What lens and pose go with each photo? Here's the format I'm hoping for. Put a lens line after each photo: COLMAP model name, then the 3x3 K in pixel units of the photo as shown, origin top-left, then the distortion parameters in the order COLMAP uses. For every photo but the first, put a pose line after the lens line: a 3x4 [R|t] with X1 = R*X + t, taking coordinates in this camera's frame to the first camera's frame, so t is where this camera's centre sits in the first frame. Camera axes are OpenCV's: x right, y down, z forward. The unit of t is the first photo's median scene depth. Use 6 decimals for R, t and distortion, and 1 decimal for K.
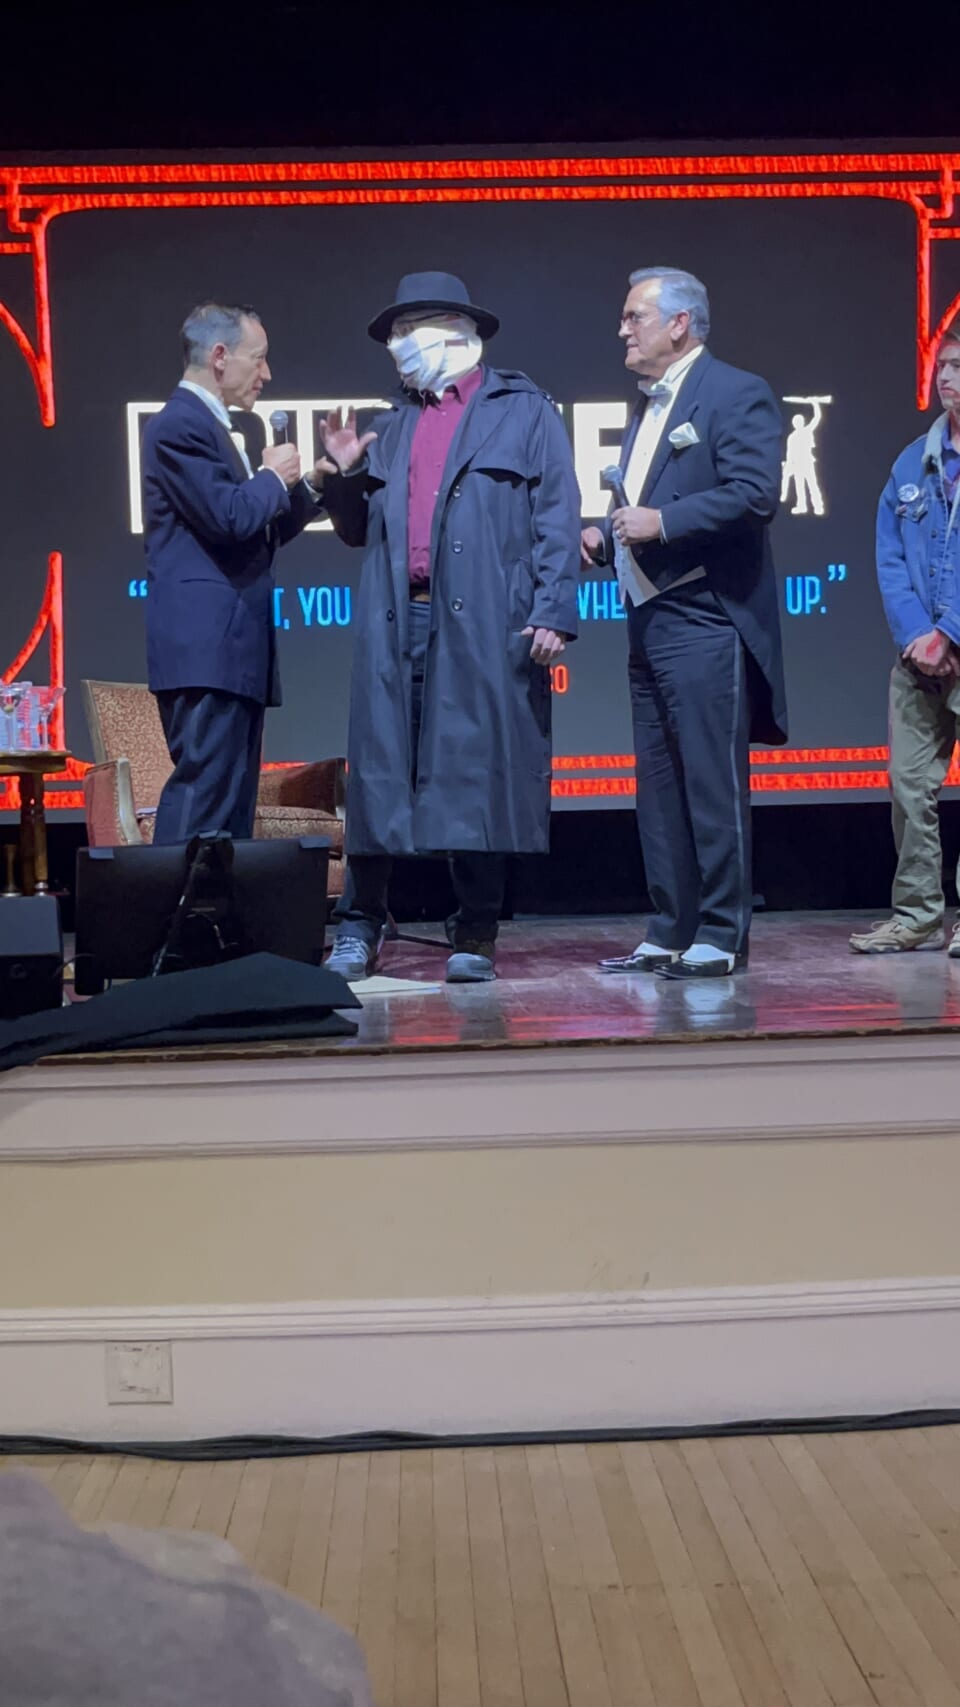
lens RADIAL K [[2306.1, 0, 529.2], [0, 2306.1, 841.5], [0, 0, 1]] dist [0.018521, 0.000000]
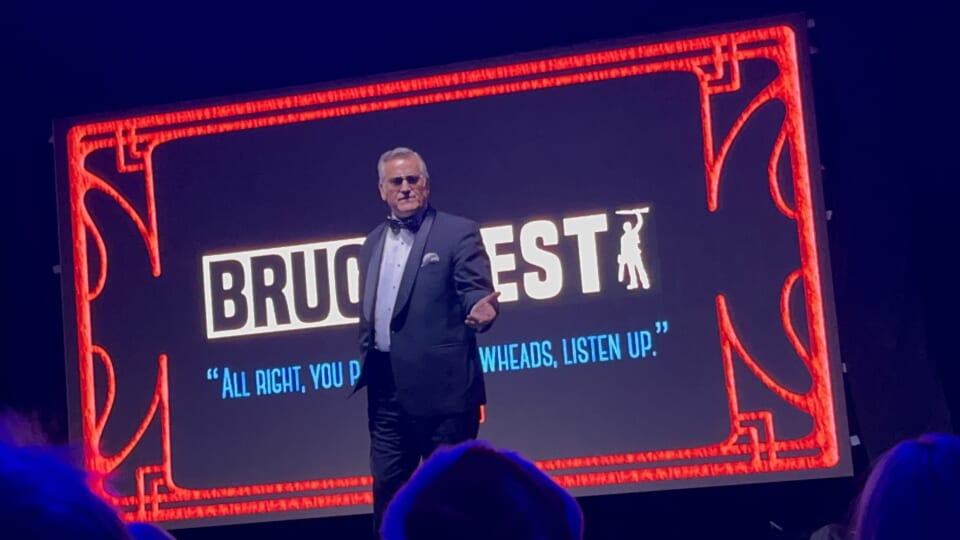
lens RADIAL K [[1600.3, 0, 470.8], [0, 1600.3, 275.7], [0, 0, 1]] dist [0.156356, 0.000000]
pose [[0.959005, -0.087762, -0.269456, 0.293017], [0.049264, 0.987990, -0.146455, -0.007682], [0.279073, 0.127177, 0.951811, 0.011486]]
